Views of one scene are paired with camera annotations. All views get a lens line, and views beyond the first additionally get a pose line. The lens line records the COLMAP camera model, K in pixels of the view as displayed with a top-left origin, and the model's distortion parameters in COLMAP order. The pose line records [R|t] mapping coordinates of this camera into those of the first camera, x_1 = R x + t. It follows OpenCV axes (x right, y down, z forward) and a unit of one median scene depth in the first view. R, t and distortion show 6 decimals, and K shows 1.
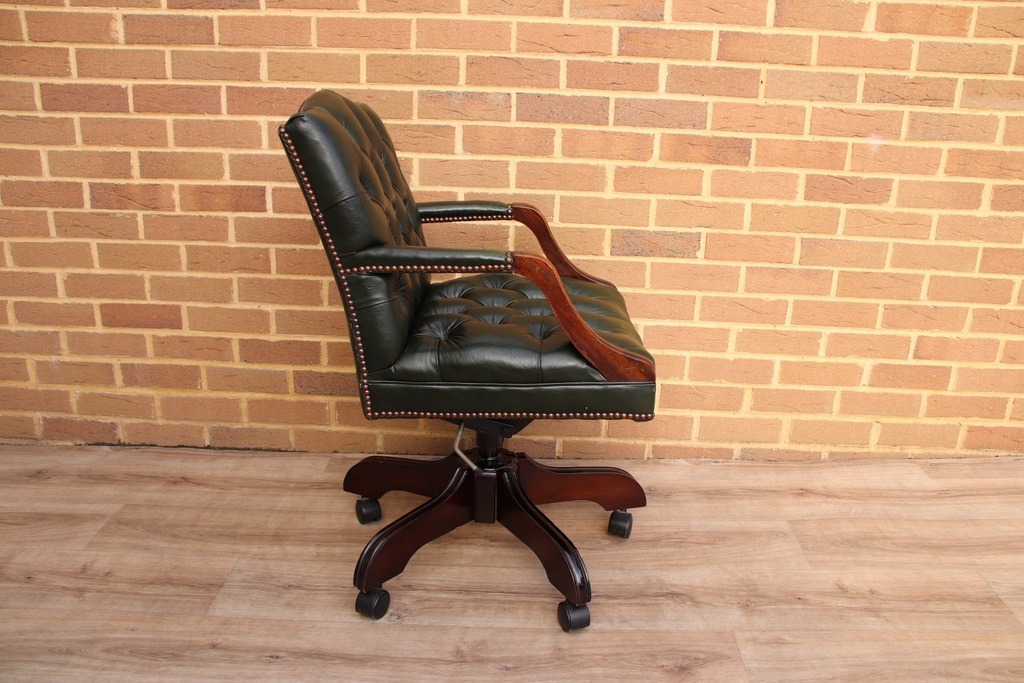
lens RADIAL K [[866.4, 0, 513.5], [0, 866.4, 349.1], [0, 0, 1]] dist [-0.143430, 0.140181]
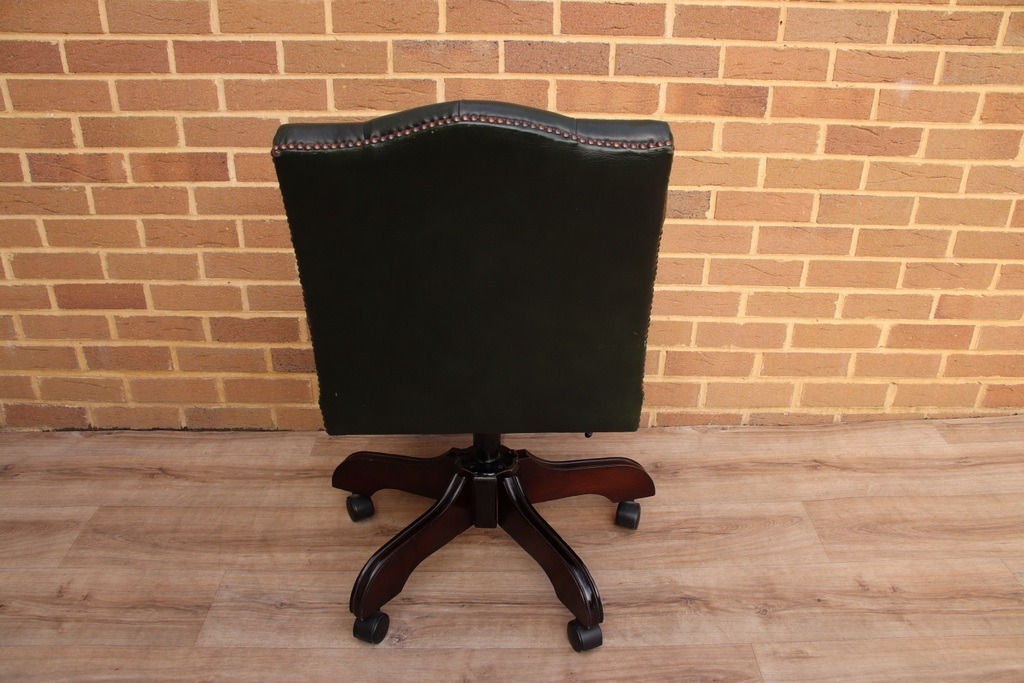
lens RADIAL K [[866.4, 0, 513.1], [0, 866.4, 348.7], [0, 0, 1]] dist [-0.143430, 0.140181]
pose [[0.999376, -0.030356, 0.018041, -0.012772], [0.027557, 0.989892, 0.139122, -0.105778], [-0.022082, -0.138538, 0.990111, 0.085746]]
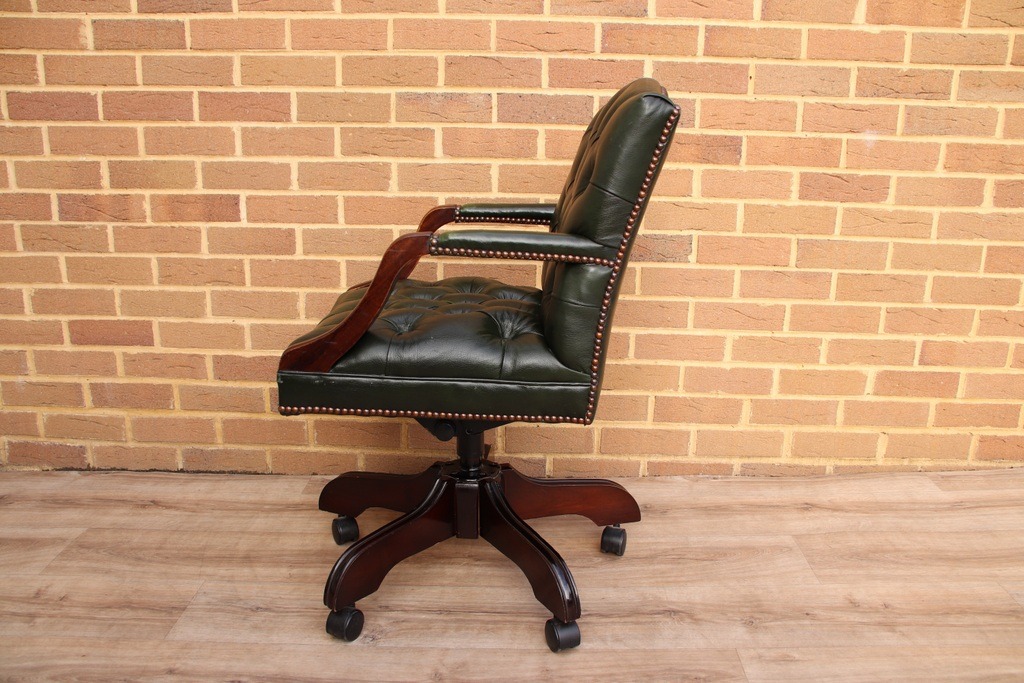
lens RADIAL K [[866.4, 0, 511.9], [0, 866.4, 349.3], [0, 0, 1]] dist [-0.143430, 0.140181]
pose [[0.999884, -0.015087, -0.001996, 0.017486], [0.014947, 0.998233, -0.057510, 0.044894], [0.002861, 0.057473, 0.998343, 0.050470]]
